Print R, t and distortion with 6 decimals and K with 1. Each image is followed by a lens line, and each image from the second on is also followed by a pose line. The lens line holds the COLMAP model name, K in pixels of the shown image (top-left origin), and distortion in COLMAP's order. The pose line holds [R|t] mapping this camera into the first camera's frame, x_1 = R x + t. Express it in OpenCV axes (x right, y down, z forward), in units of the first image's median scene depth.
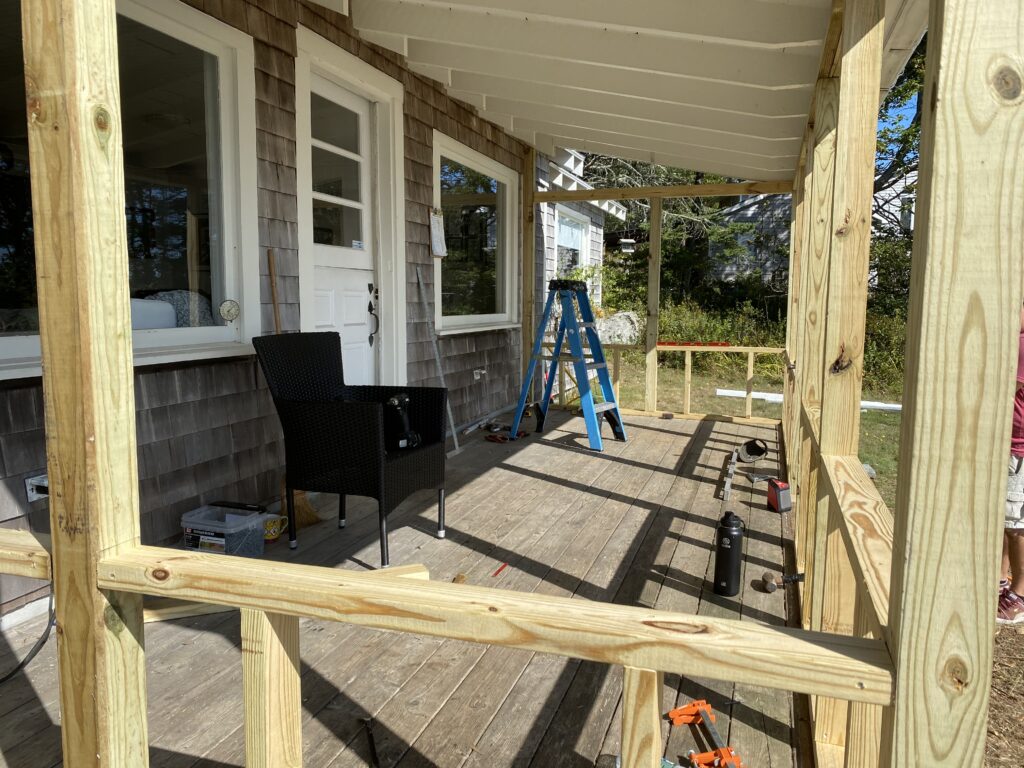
lens RADIAL K [[788.5, 0, 513.2], [0, 788.5, 388.9], [0, 0, 1]] dist [0.025516, -0.020798]
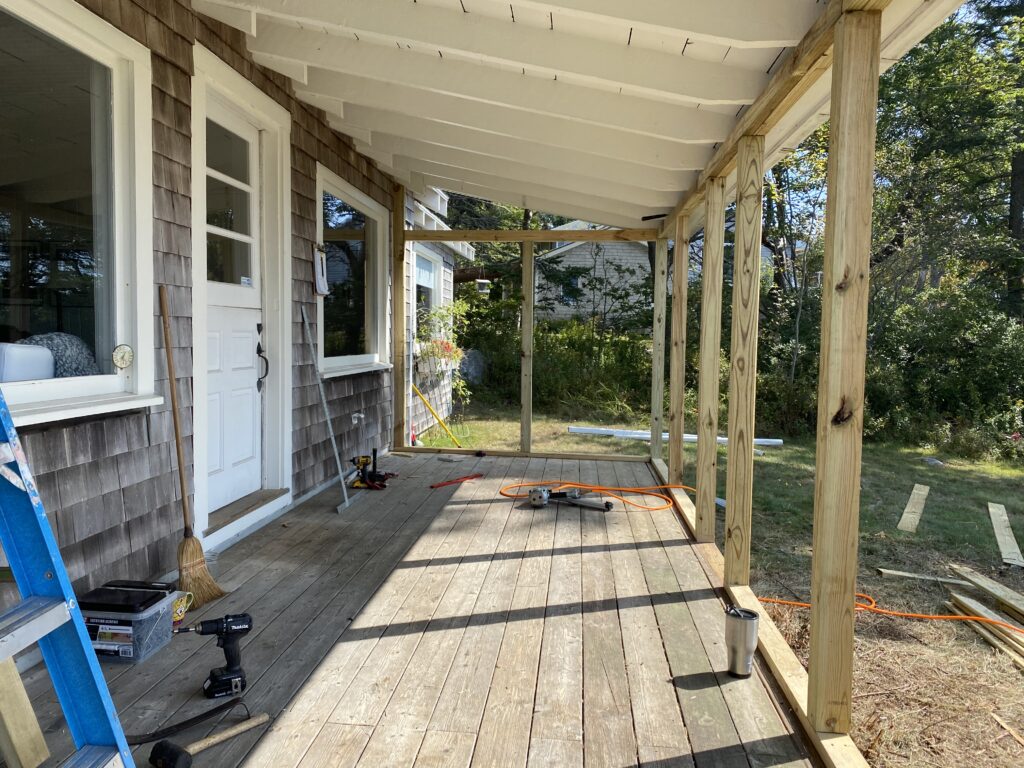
lens RADIAL K [[788.5, 0, 505.1], [0, 788.5, 386.8], [0, 0, 1]] dist [0.025516, -0.020798]
pose [[0.975596, -0.008182, 0.219419, -0.115483], [0.018641, 0.998784, -0.045636, -0.015307], [-0.218779, 0.048613, 0.974563, 0.052641]]
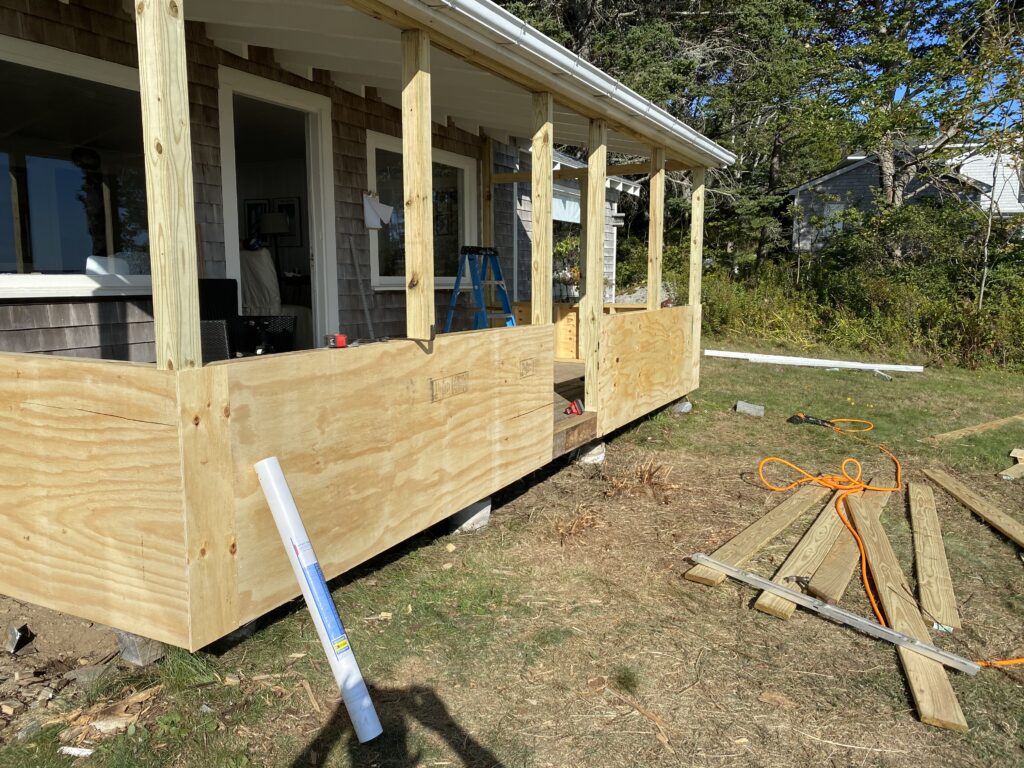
lens RADIAL K [[788.5, 0, 515.0], [0, 788.5, 385.6], [0, 0, 1]] dist [0.025516, -0.020798]
pose [[0.985795, 0.016382, -0.167151, 0.458313], [-0.012895, 0.999677, 0.021922, 0.074145], [0.167456, -0.019455, 0.985688, -0.308204]]
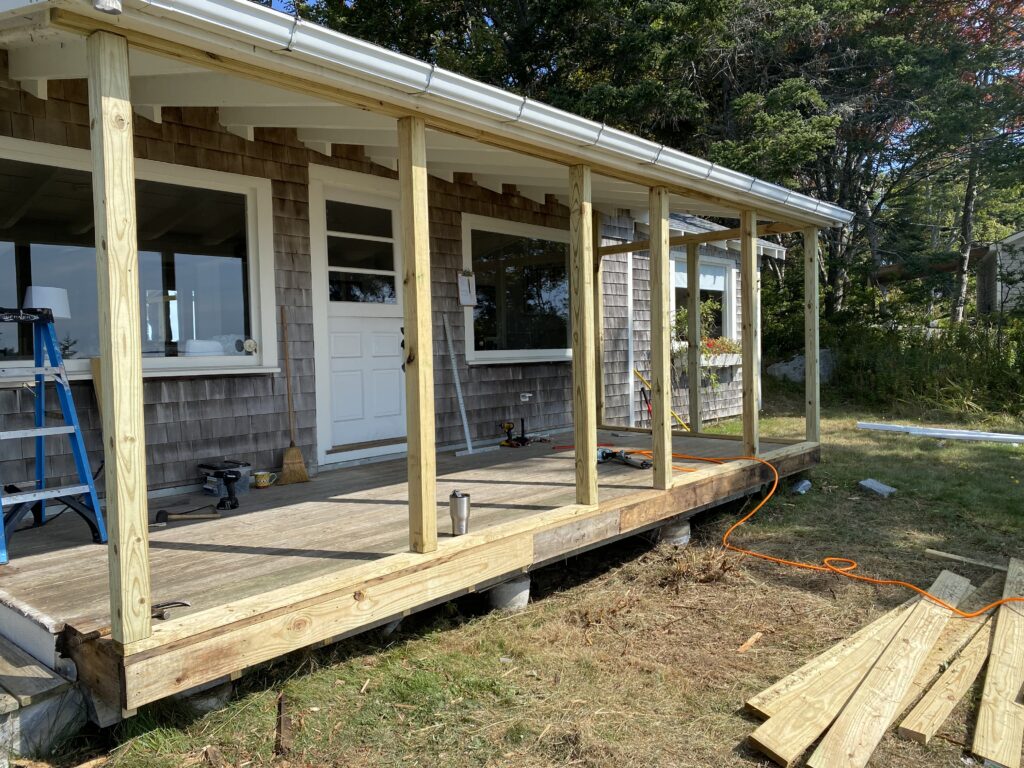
lens RADIAL K [[788.5, 0, 512.9], [0, 788.5, 390.7], [0, 0, 1]] dist [0.025516, -0.020798]
pose [[0.917320, -0.007892, -0.398073, 0.649919], [-0.016579, 0.998179, -0.057993, 0.065862], [0.397806, 0.059798, 0.915519, -0.227444]]
